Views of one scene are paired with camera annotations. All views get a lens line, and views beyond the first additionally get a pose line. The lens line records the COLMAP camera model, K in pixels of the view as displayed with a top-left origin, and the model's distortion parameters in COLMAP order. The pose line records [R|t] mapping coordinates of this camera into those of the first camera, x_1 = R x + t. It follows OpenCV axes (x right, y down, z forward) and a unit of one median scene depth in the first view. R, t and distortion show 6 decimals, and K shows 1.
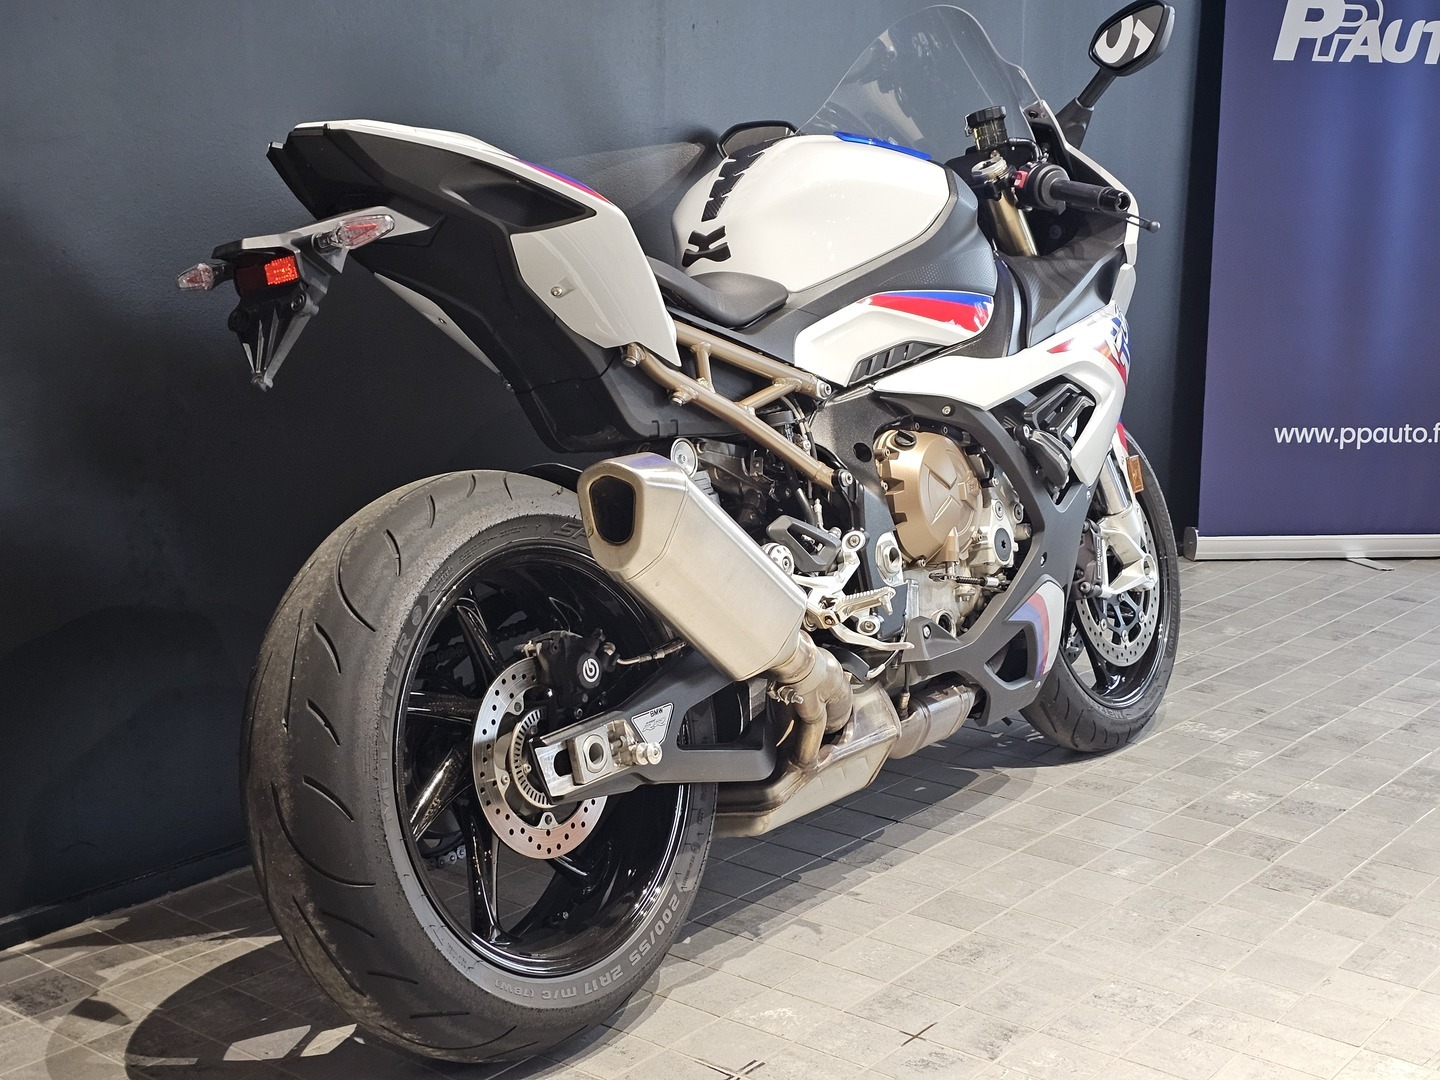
lens RADIAL K [[1926.5, 0, 721.8], [0, 1926.5, 539.3], [0, 0, 1]] dist [0.068838, 0.000000]
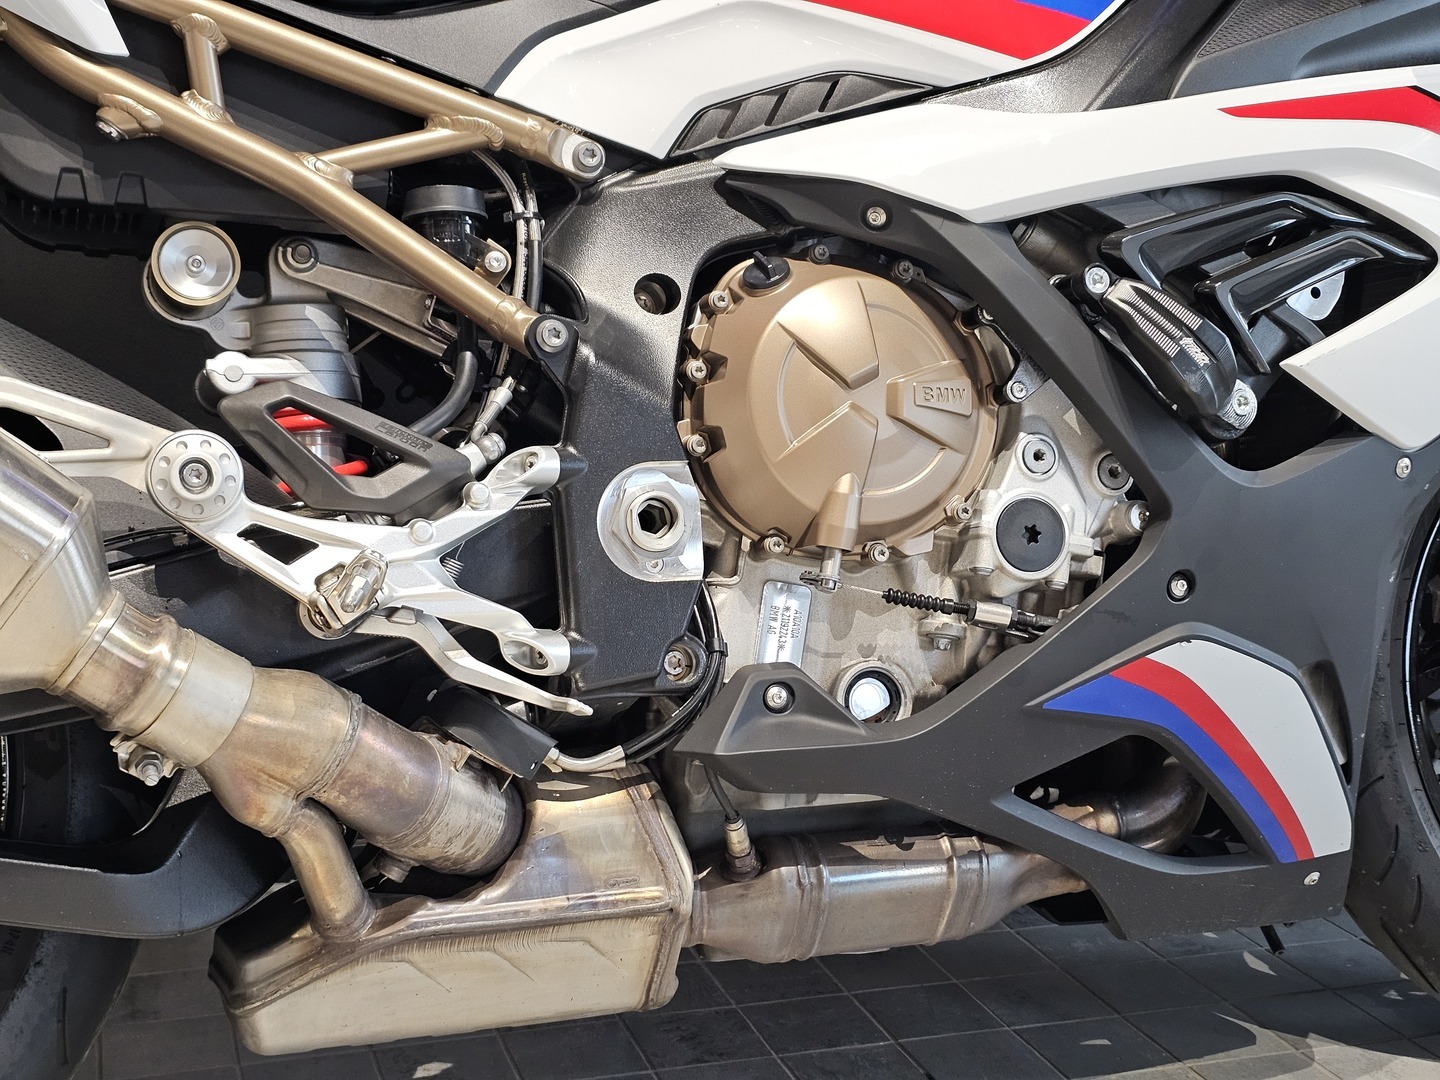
lens RADIAL K [[1926.5, 0, 722.9], [0, 1926.5, 541.3], [0, 0, 1]] dist [0.068838, 0.000000]
pose [[0.826299, 0.092651, -0.555559, 0.416834], [-0.112357, 0.993667, -0.001398, 0.016071], [0.551911, 0.063576, 0.831476, 0.738230]]
